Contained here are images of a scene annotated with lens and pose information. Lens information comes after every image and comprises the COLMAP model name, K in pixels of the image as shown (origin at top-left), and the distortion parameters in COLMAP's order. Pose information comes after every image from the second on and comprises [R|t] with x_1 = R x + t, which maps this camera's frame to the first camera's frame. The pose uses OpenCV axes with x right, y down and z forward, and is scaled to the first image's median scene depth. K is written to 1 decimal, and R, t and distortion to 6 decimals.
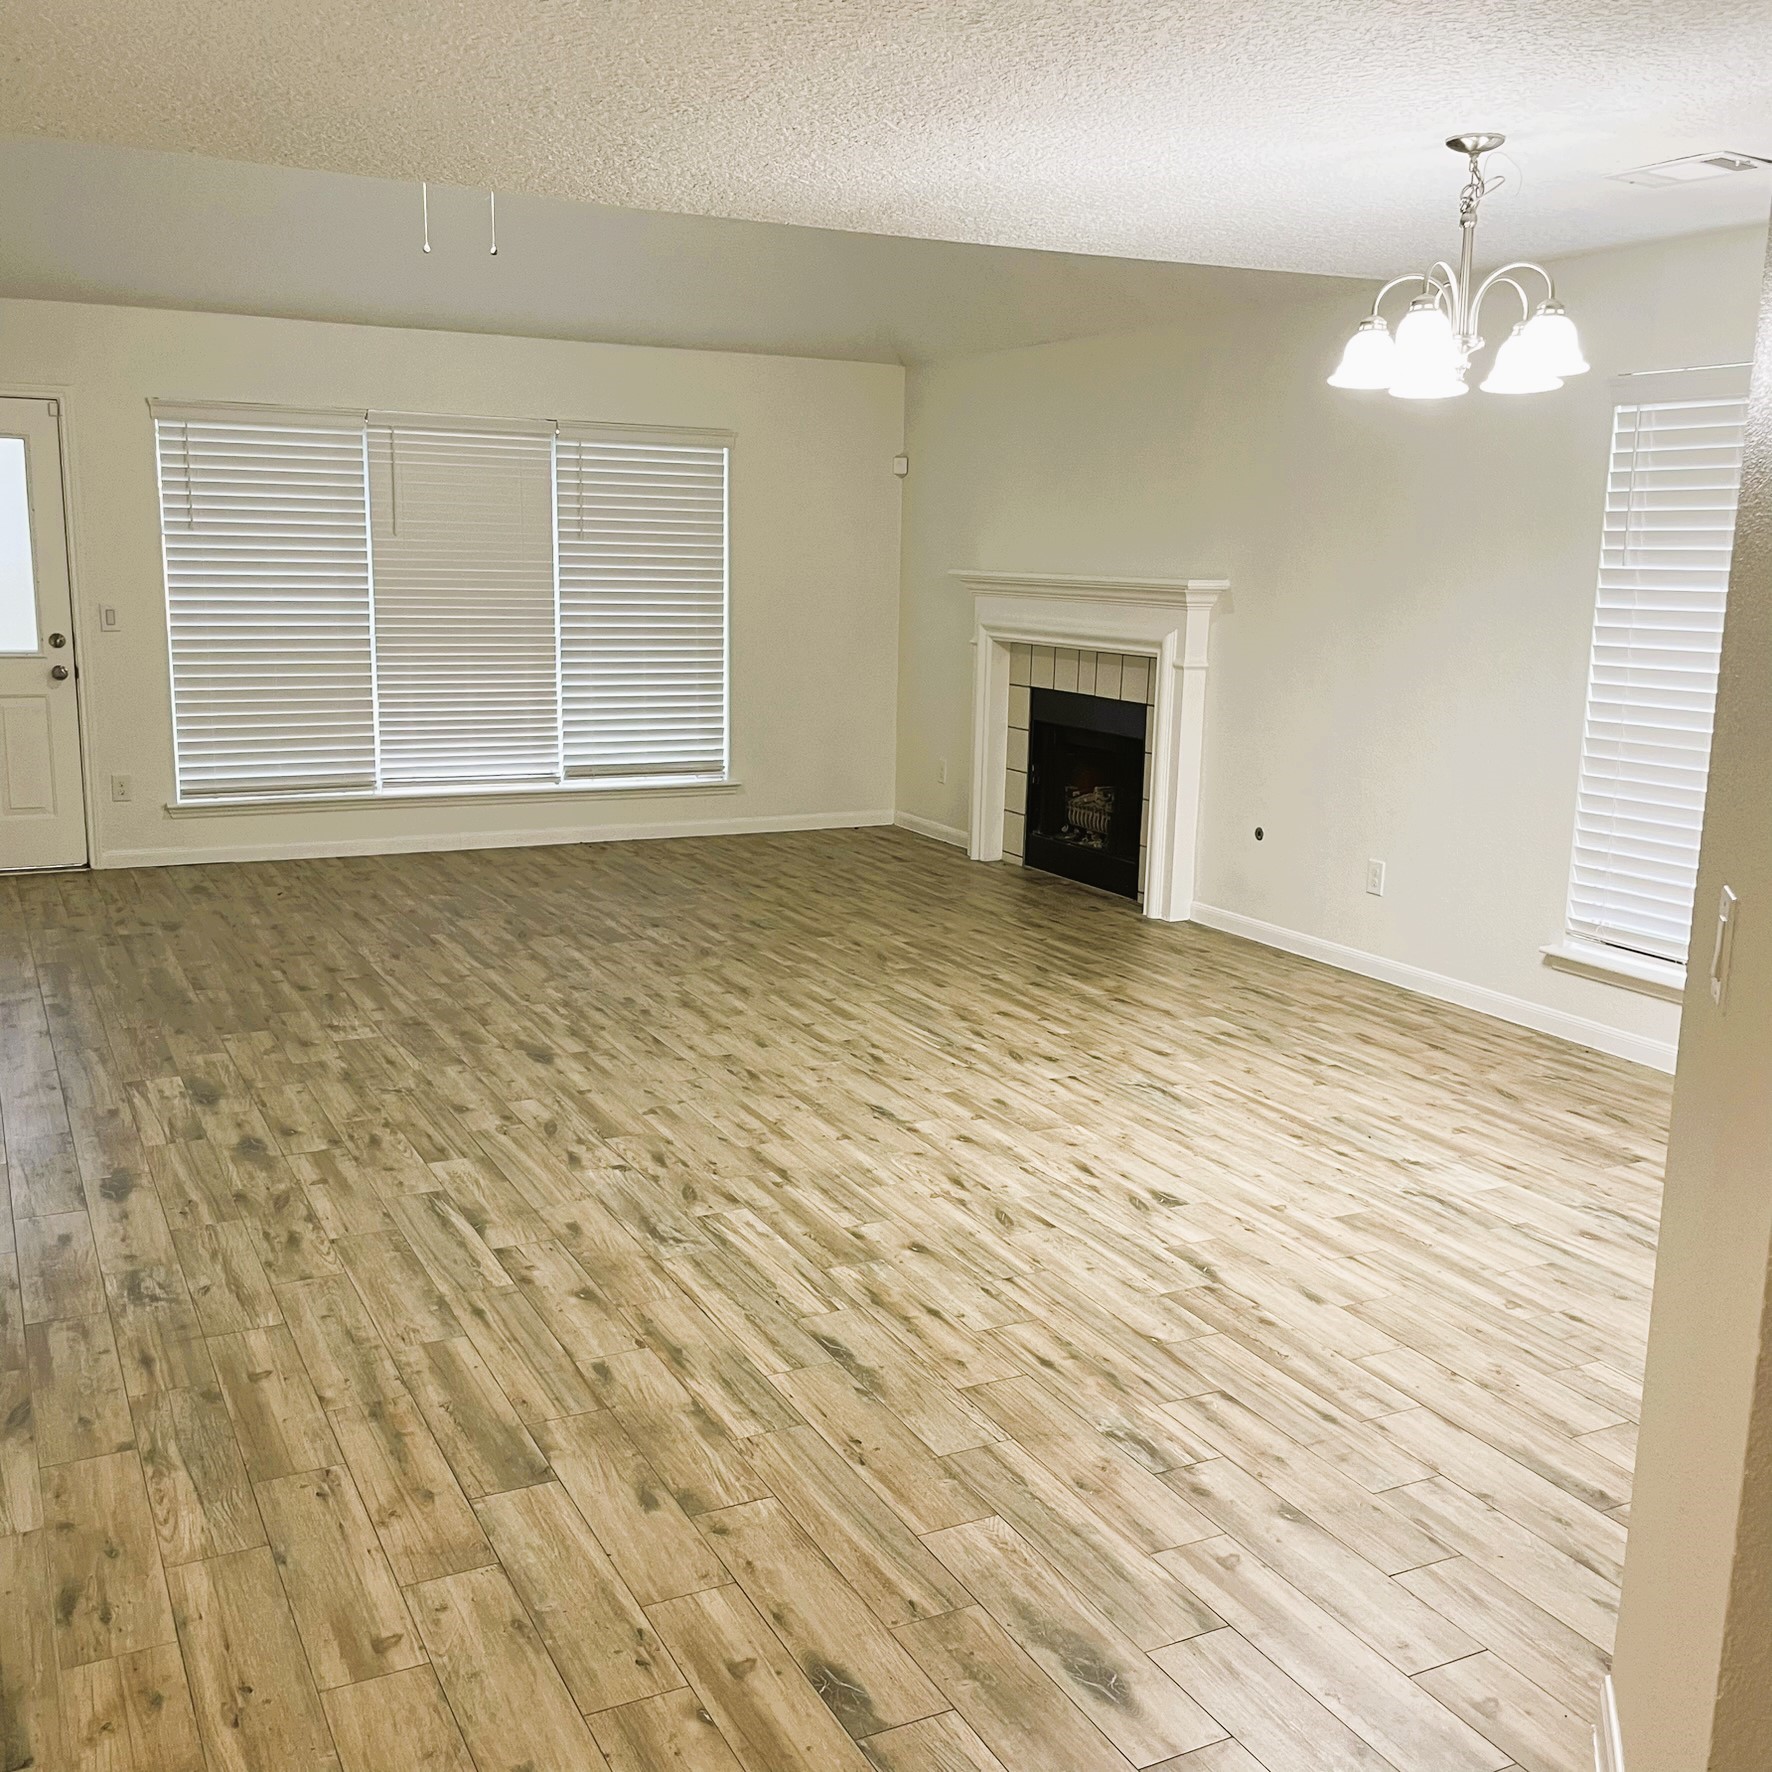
lens RADIAL K [[1791.5, 0, 904.9], [0, 1791.5, 908.9], [0, 0, 1]] dist [0.094636, -0.133990]
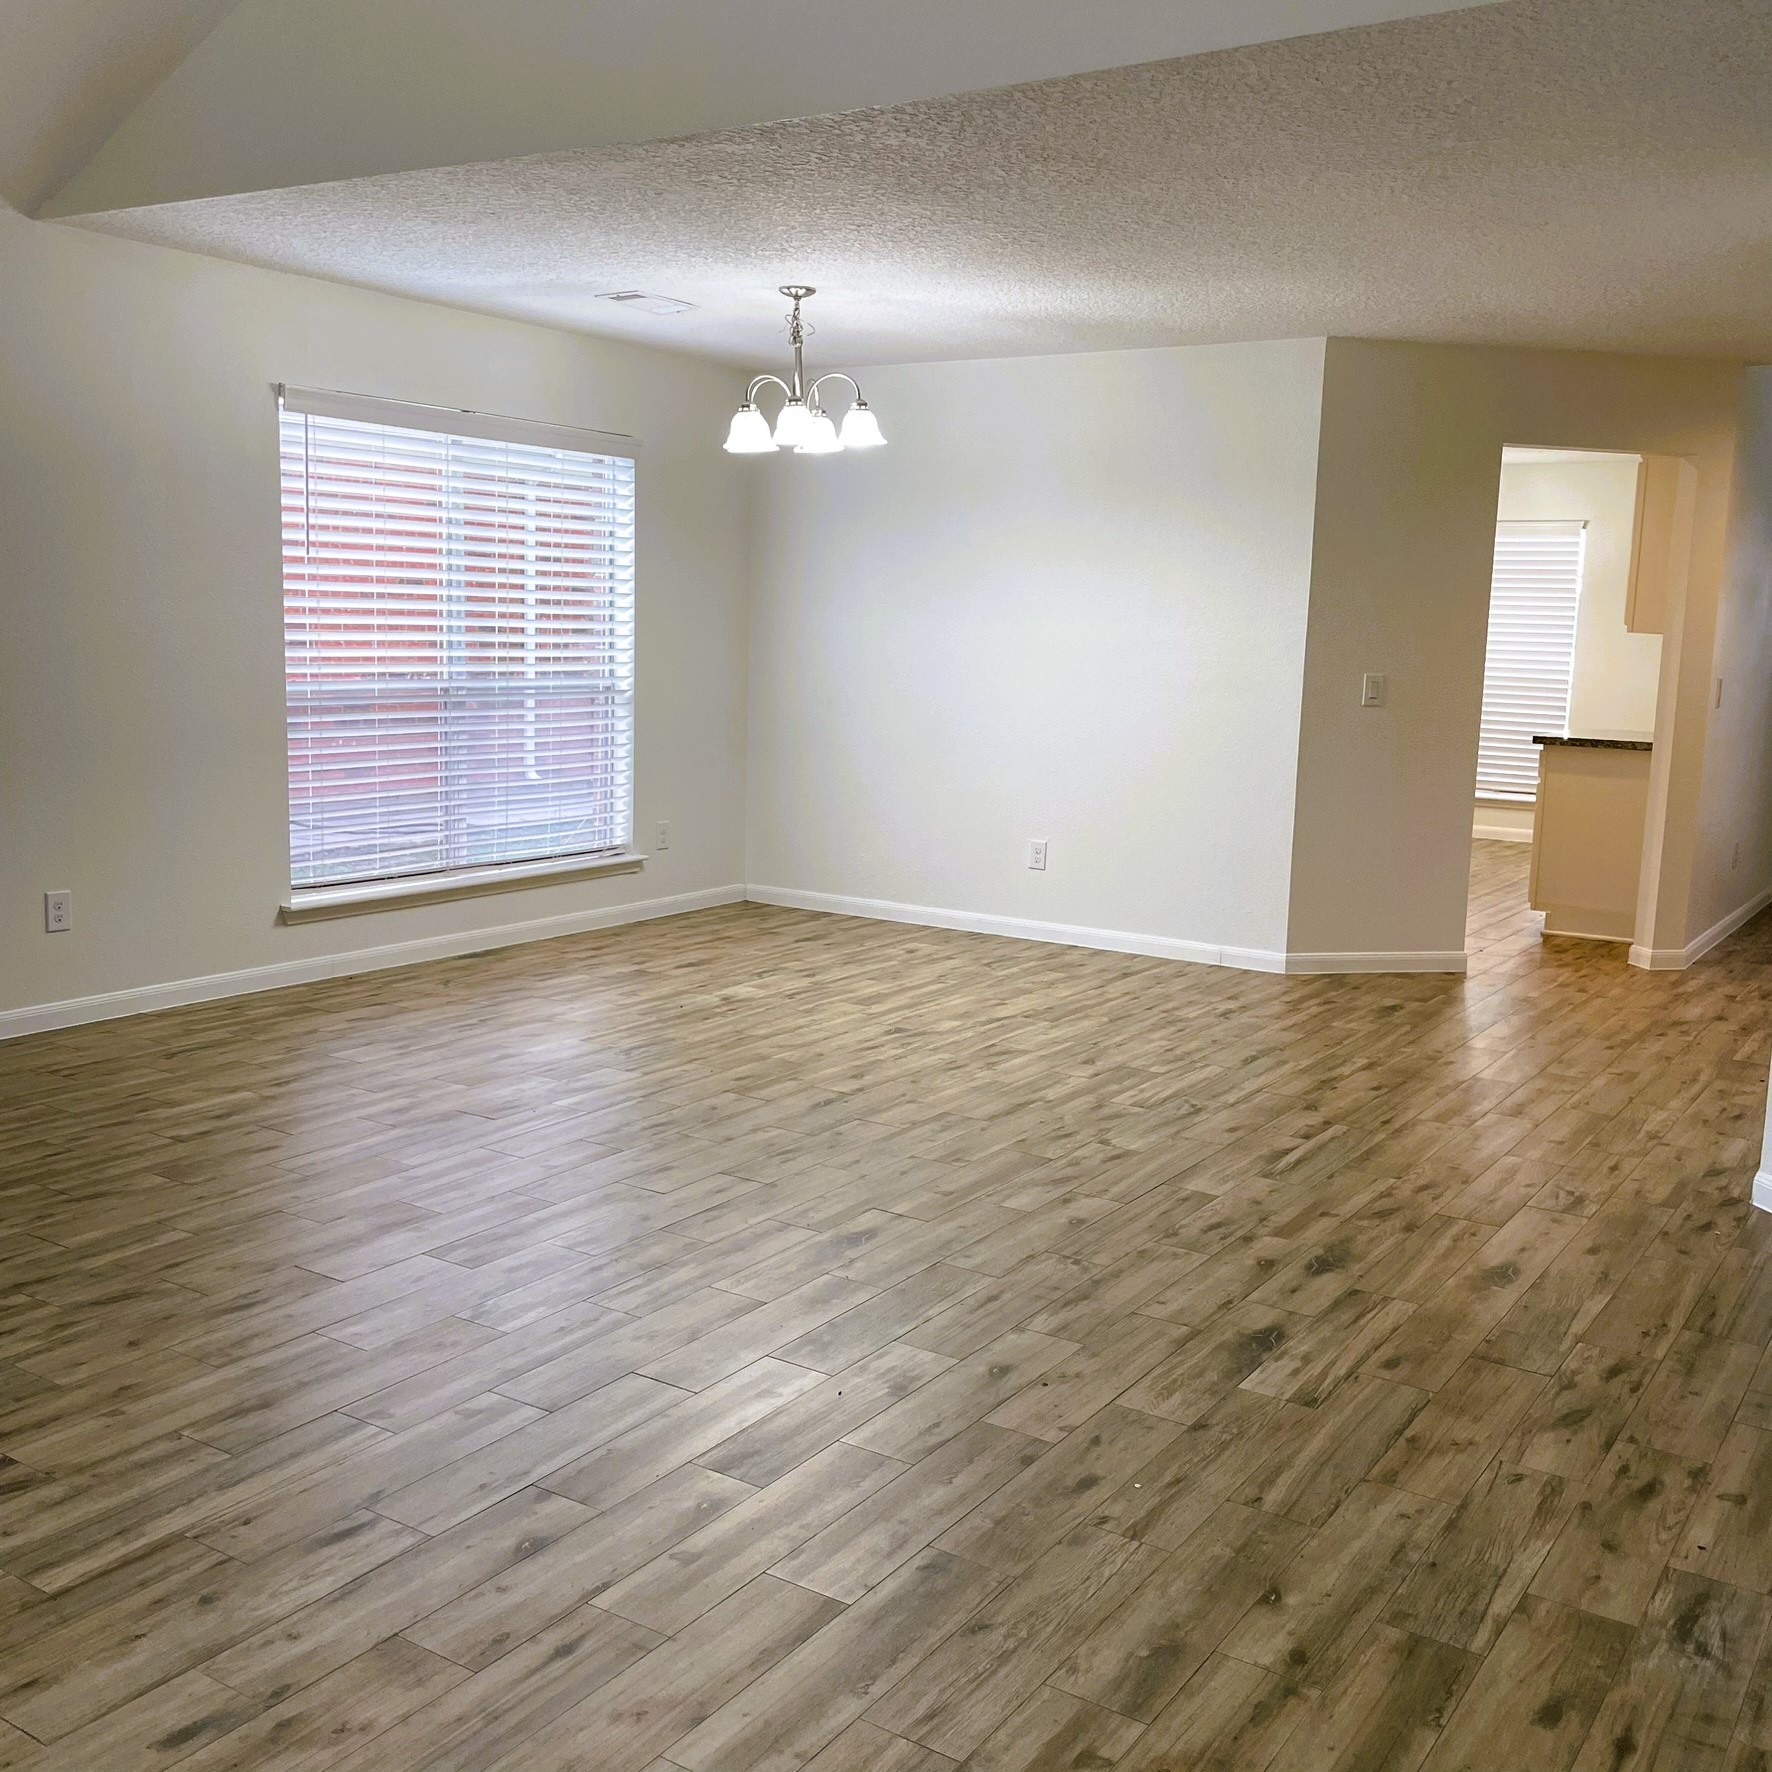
lens RADIAL K [[1791.5, 0, 904.9], [0, 1791.5, 908.9], [0, 0, 1]] dist [0.094636, -0.133990]
pose [[-0.494555, -0.174792, 0.851389, -0.975844], [0.134562, 0.952360, 0.273686, -0.291834], [-0.858667, 0.249917, -0.447474, 1.538395]]
